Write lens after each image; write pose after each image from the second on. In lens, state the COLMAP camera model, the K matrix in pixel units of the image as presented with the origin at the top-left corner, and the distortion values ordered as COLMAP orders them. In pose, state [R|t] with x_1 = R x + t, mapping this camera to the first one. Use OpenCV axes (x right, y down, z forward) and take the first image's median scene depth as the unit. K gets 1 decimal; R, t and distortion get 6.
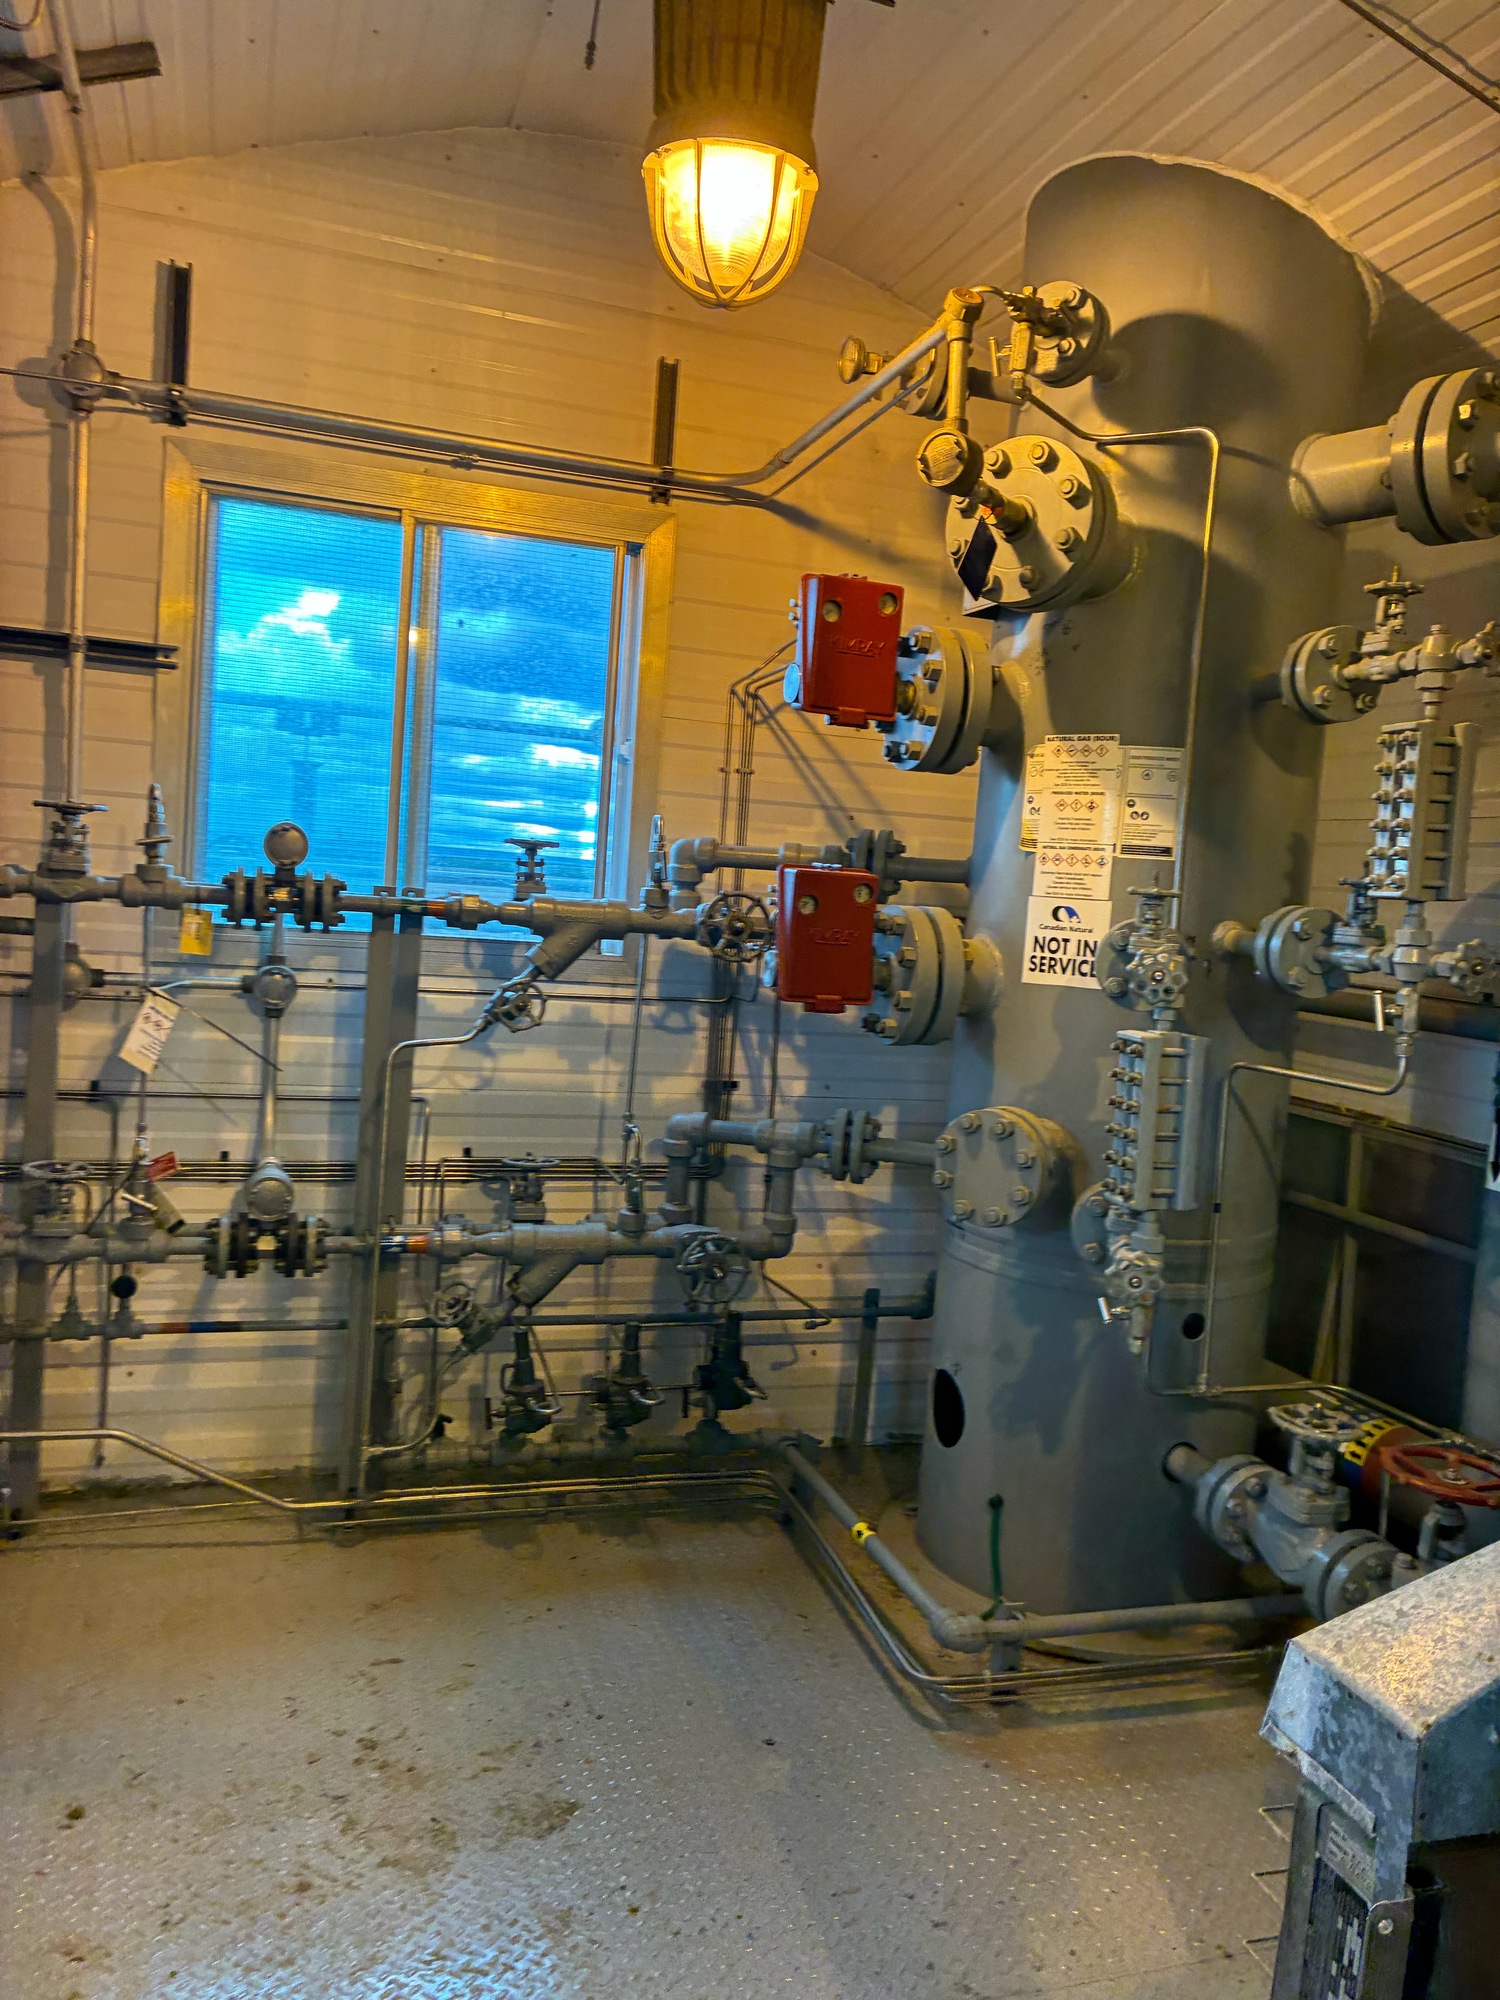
lens RADIAL K [[1473.9, 0, 737.2], [0, 1473.9, 981.2], [0, 0, 1]] dist [0.051520, -0.066657]
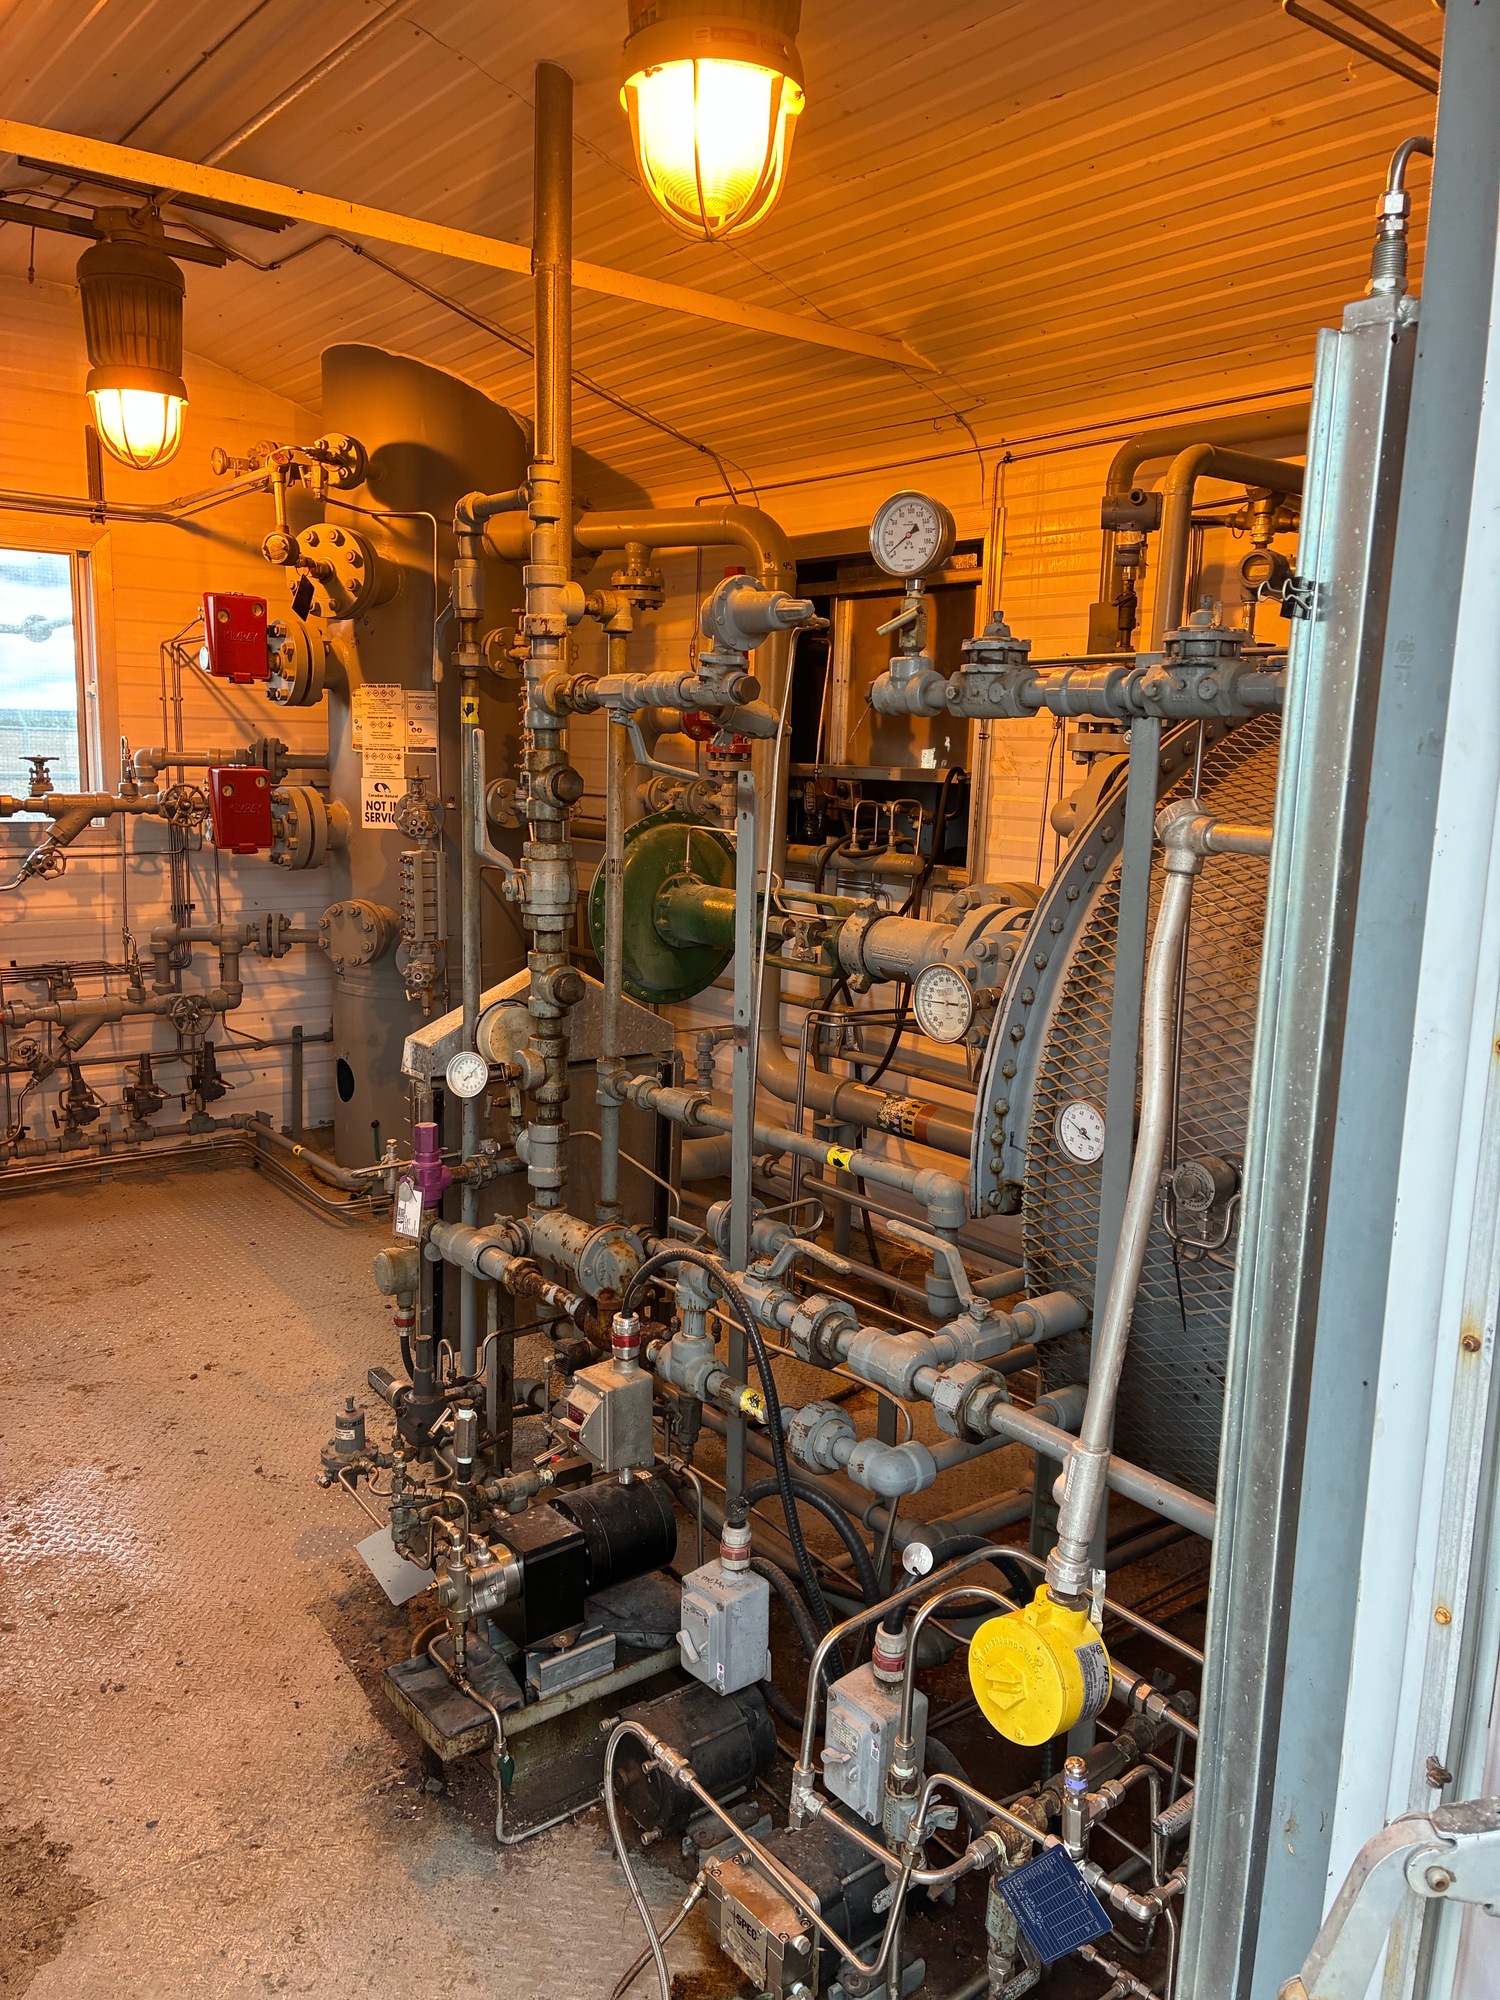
lens RADIAL K [[1473.9, 0, 681.2], [0, 1473.9, 998.3], [0, 0, 1]] dist [0.051520, -0.066657]
pose [[0.943564, -0.104676, 0.314213, -0.020263], [0.065557, 0.988998, 0.132610, -0.007636], [-0.324638, -0.104527, 0.940045, -0.784603]]
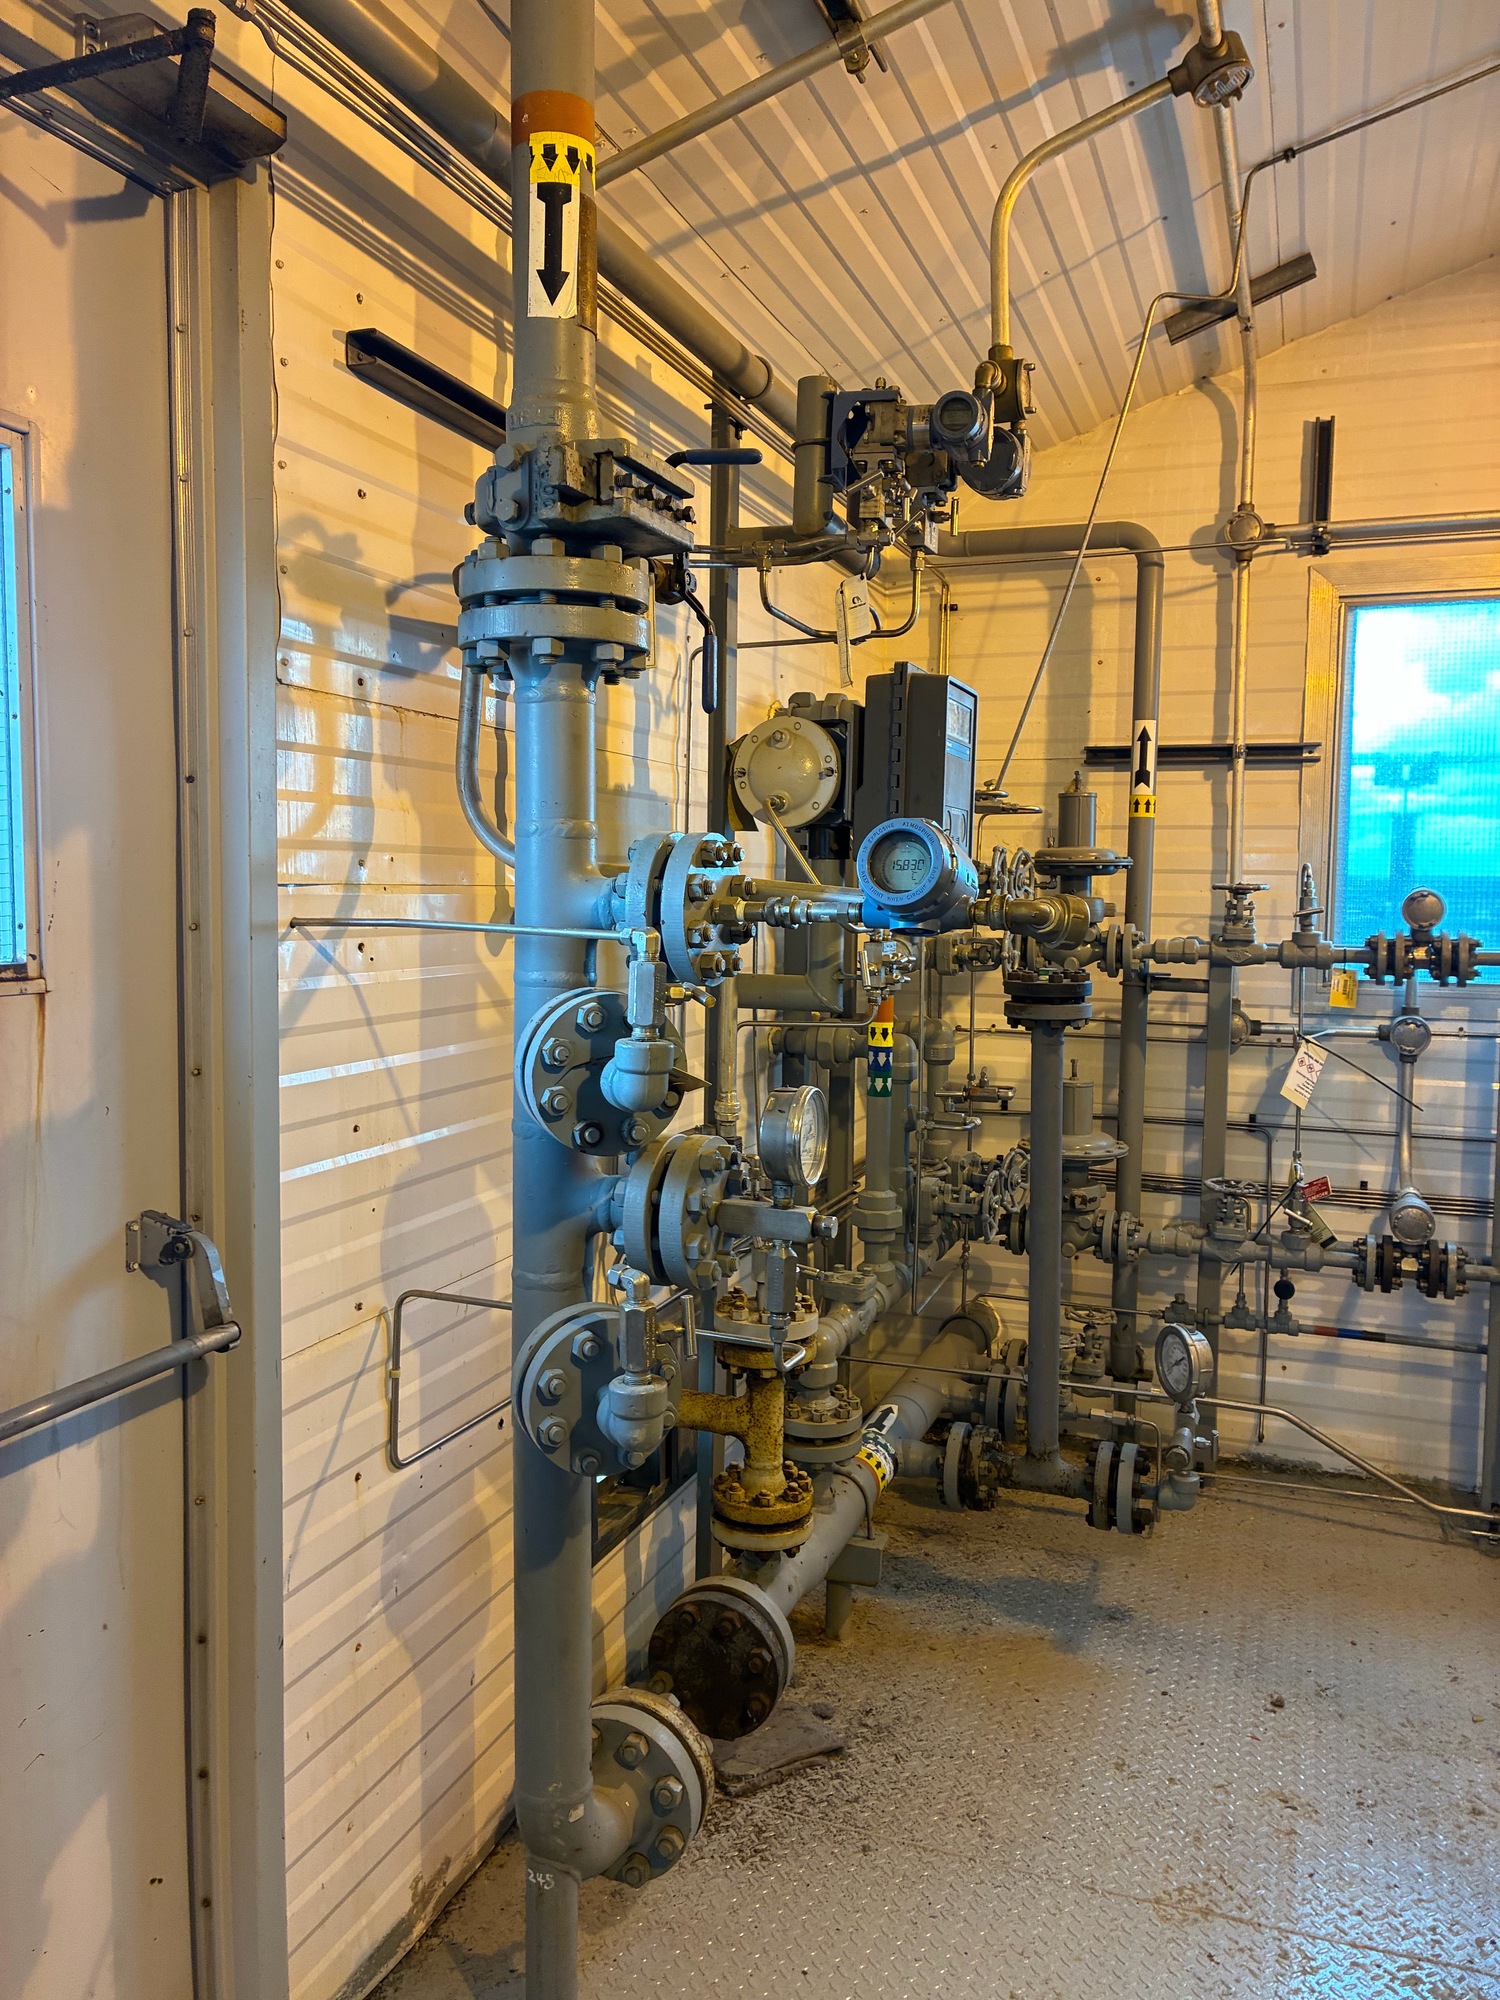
lens RADIAL K [[1473.9, 0, 801.6], [0, 1473.9, 989.9], [0, 0, 1]] dist [0.051520, -0.066657]
pose [[0.792055, -0.018186, -0.610178, 0.007137], [0.002523, 0.999645, -0.026518, -0.001814], [0.610444, 0.019464, 0.791820, -0.172683]]
